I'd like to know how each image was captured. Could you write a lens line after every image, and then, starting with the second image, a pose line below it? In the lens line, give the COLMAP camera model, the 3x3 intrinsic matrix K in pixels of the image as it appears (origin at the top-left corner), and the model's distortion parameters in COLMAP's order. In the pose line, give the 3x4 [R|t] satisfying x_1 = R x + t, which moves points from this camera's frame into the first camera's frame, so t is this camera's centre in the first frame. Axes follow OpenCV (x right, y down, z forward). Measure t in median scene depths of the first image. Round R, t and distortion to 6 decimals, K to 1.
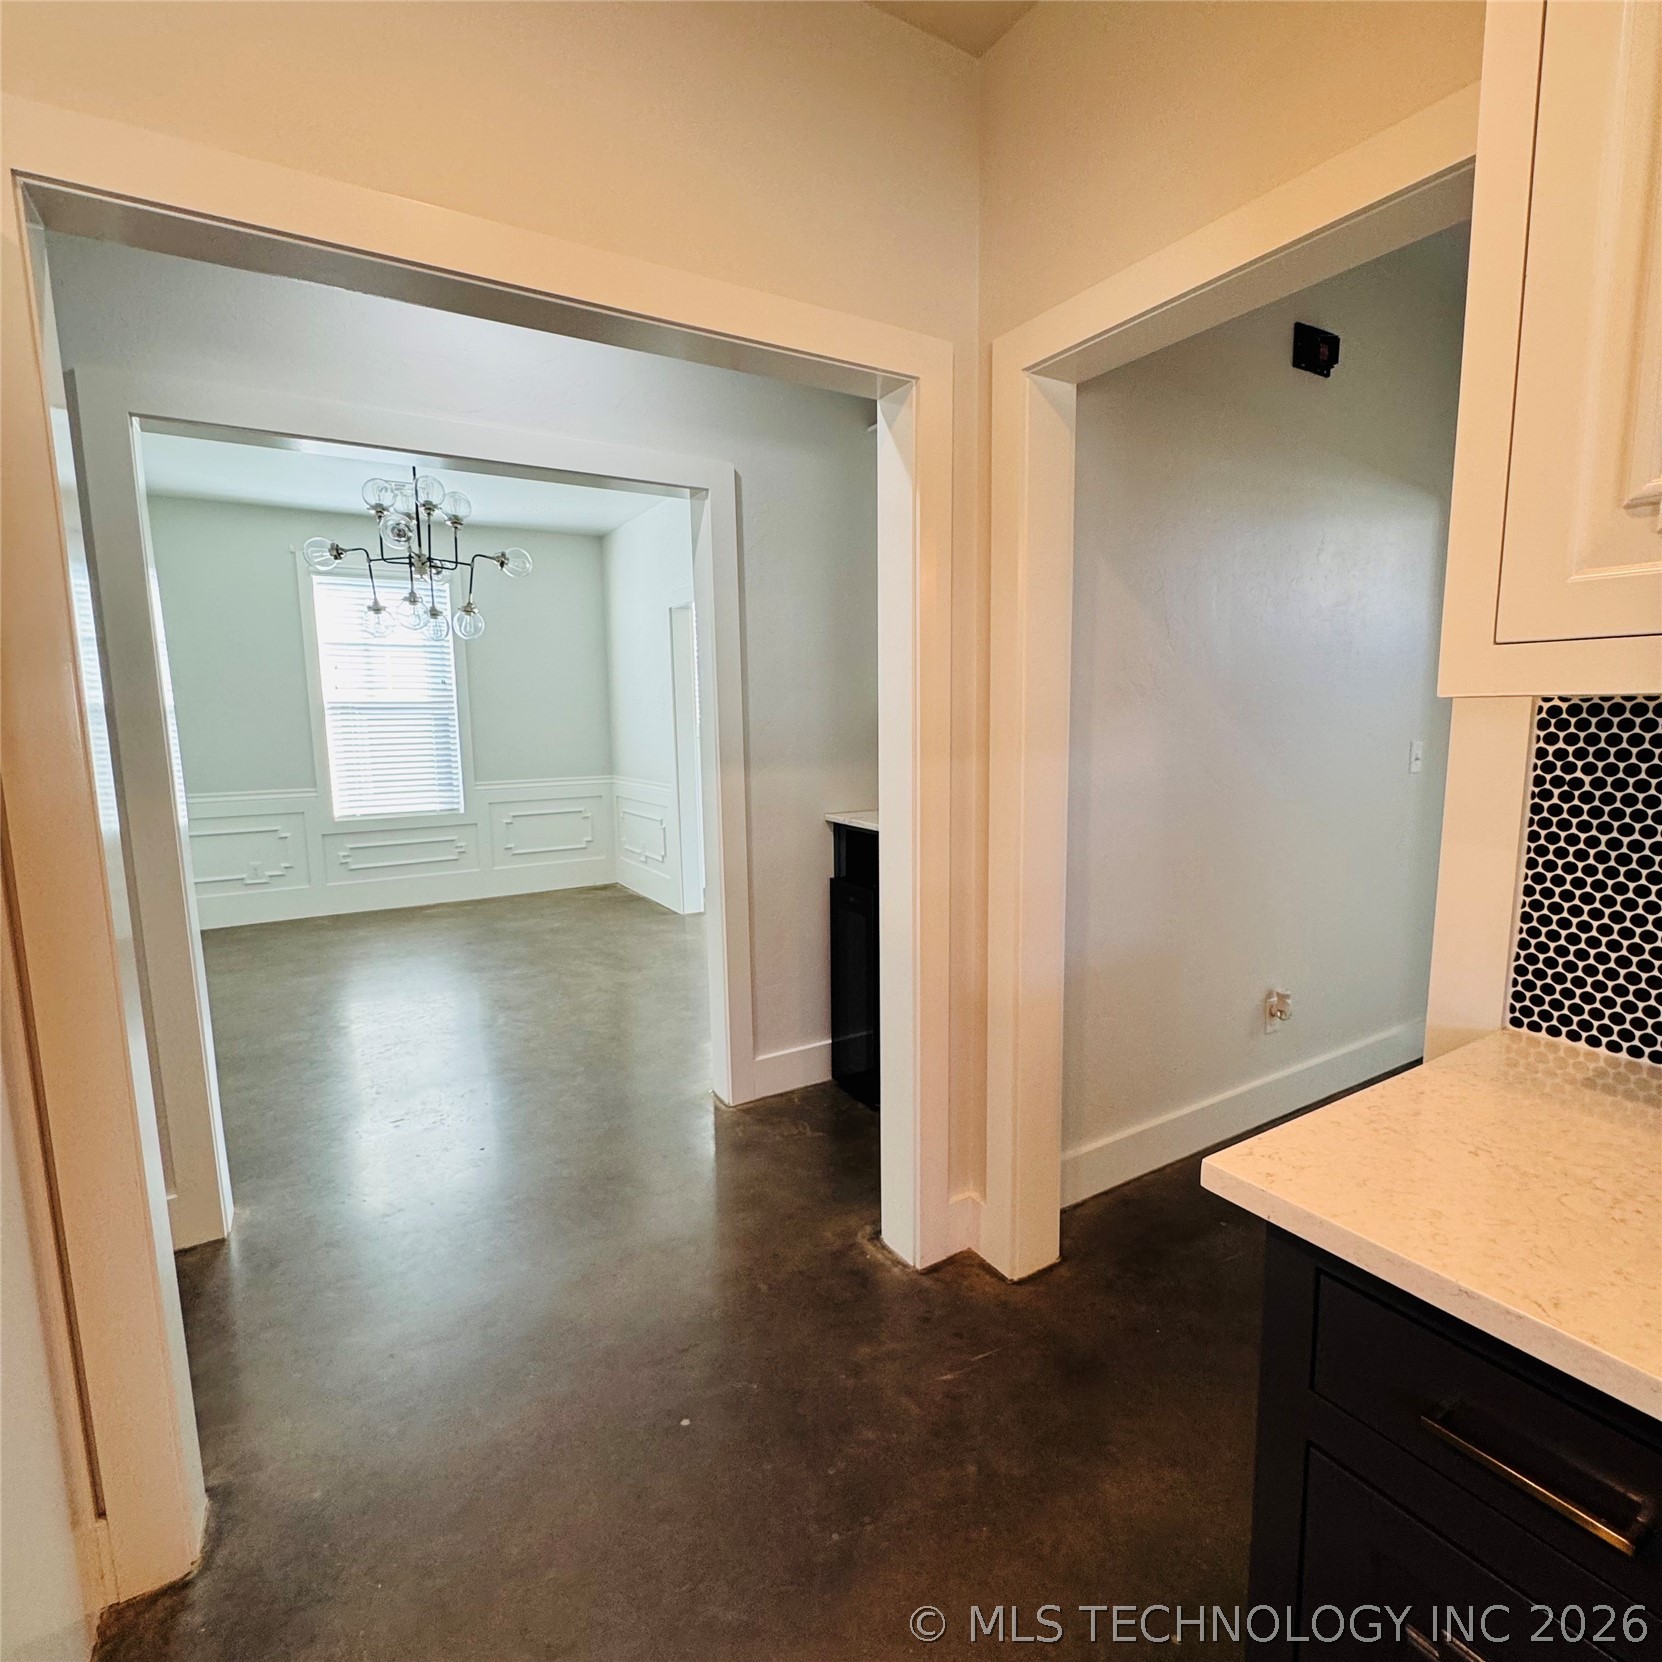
lens RADIAL K [[873.0, 0, 831.2], [0, 873.0, 829.1], [0, 0, 1]] dist [-0.003161, -0.001469]
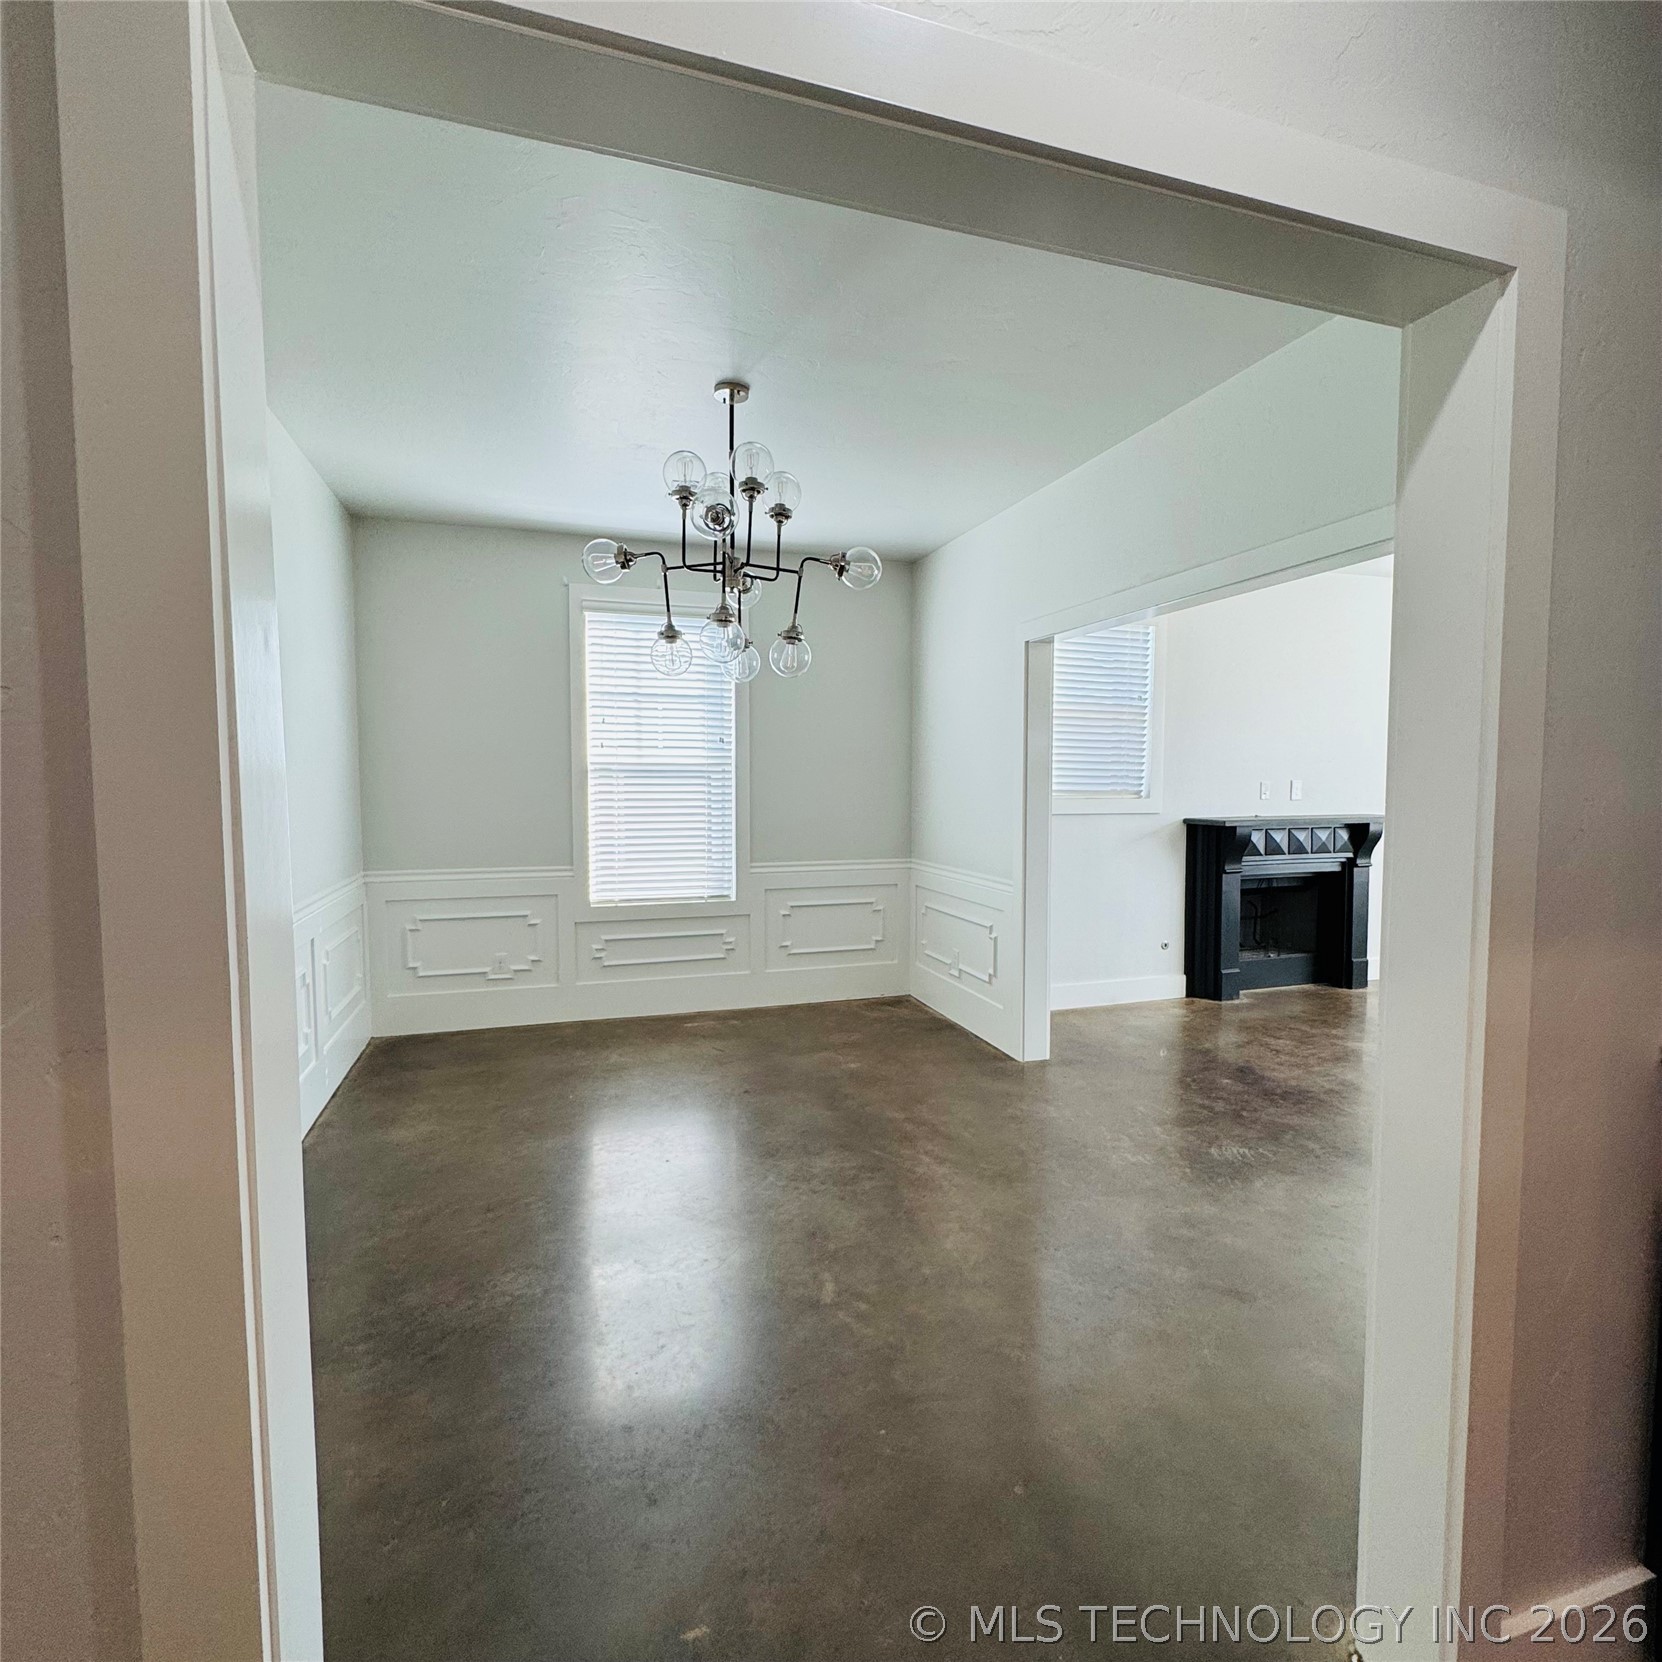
lens RADIAL K [[873.0, 0, 835.1], [0, 873.0, 830.5], [0, 0, 1]] dist [-0.003161, -0.001469]
pose [[0.972379, 0.030678, -0.231385, -0.161268], [-0.046668, 0.996861, -0.063951, -0.039927], [0.228696, 0.072983, 0.970758, 0.256090]]
